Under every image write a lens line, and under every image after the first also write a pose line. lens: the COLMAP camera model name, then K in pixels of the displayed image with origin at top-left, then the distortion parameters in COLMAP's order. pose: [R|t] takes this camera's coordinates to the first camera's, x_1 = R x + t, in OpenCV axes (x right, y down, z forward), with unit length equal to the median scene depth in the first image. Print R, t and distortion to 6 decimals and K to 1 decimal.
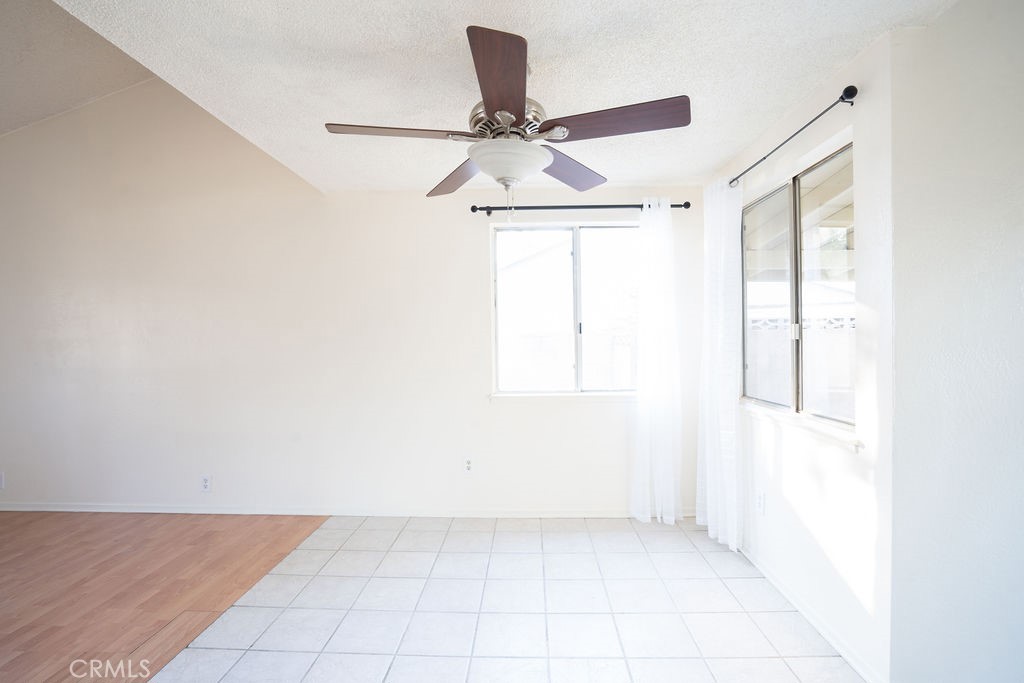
lens RADIAL K [[482.6, 0, 514.4], [0, 482.6, 340.0], [0, 0, 1]] dist [-0.057639, 0.022839]
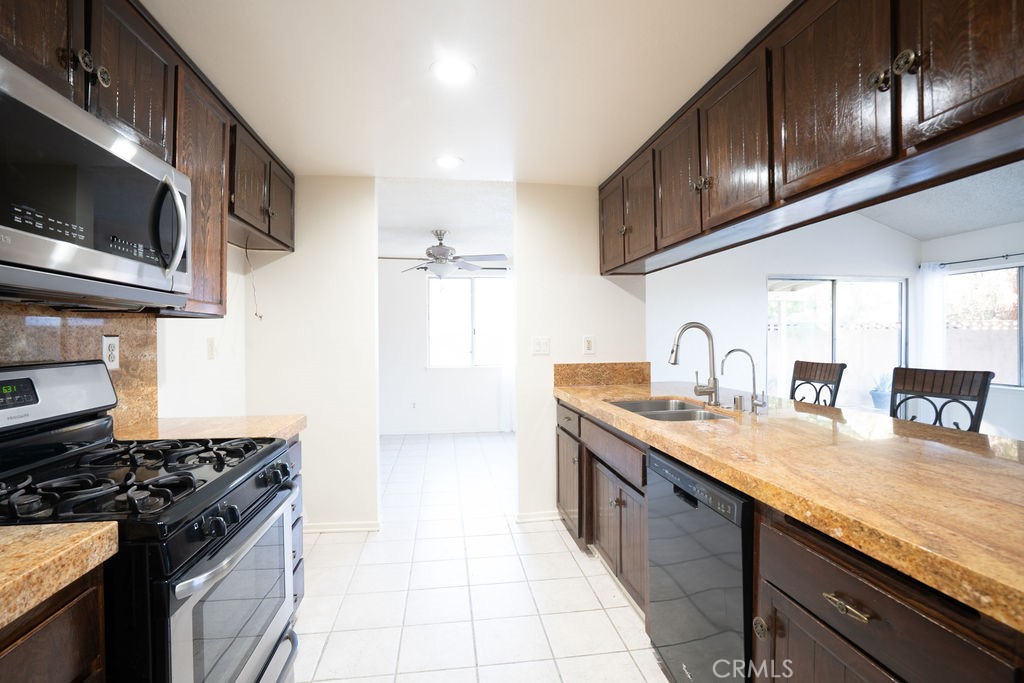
lens RADIAL K [[482.6, 0, 514.4], [0, 482.6, 340.0], [0, 0, 1]] dist [-0.057639, 0.022839]
pose [[0.988043, -0.004116, 0.154121, 0.002107], [0.004567, 0.999986, -0.002568, 0.012668], [-0.154108, 0.003241, 0.988049, -0.859476]]
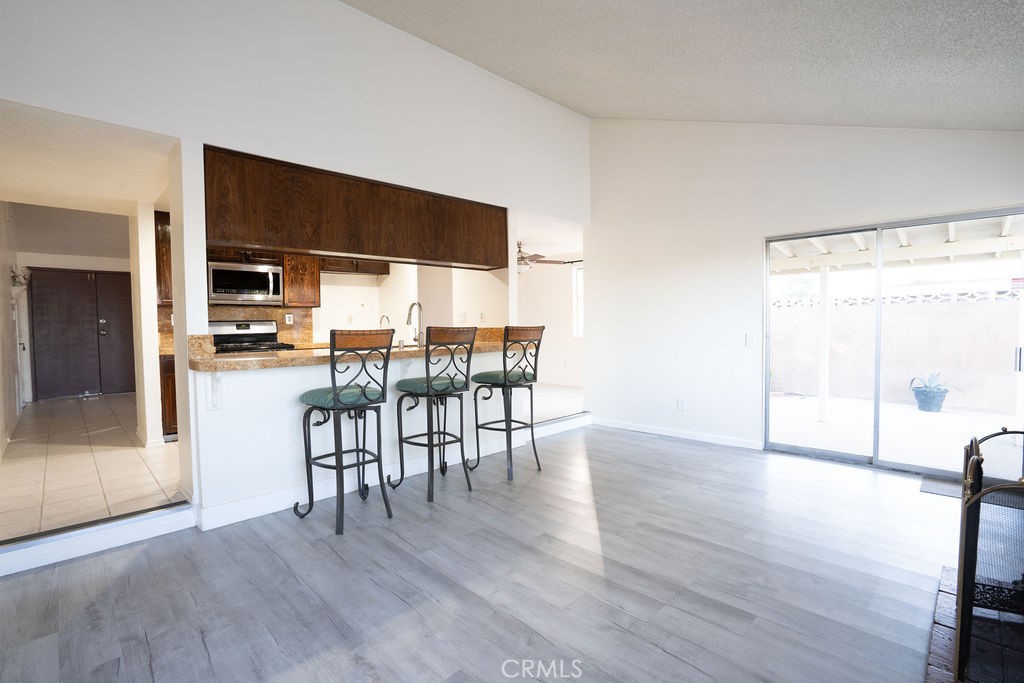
lens RADIAL K [[482.6, 0, 514.4], [0, 482.6, 340.0], [0, 0, 1]] dist [-0.057639, 0.022839]
pose [[0.707520, 0.019281, -0.706431, 1.459488], [0.003999, 0.999503, 0.031285, 0.048787], [0.706682, -0.024959, 0.707091, -0.941108]]
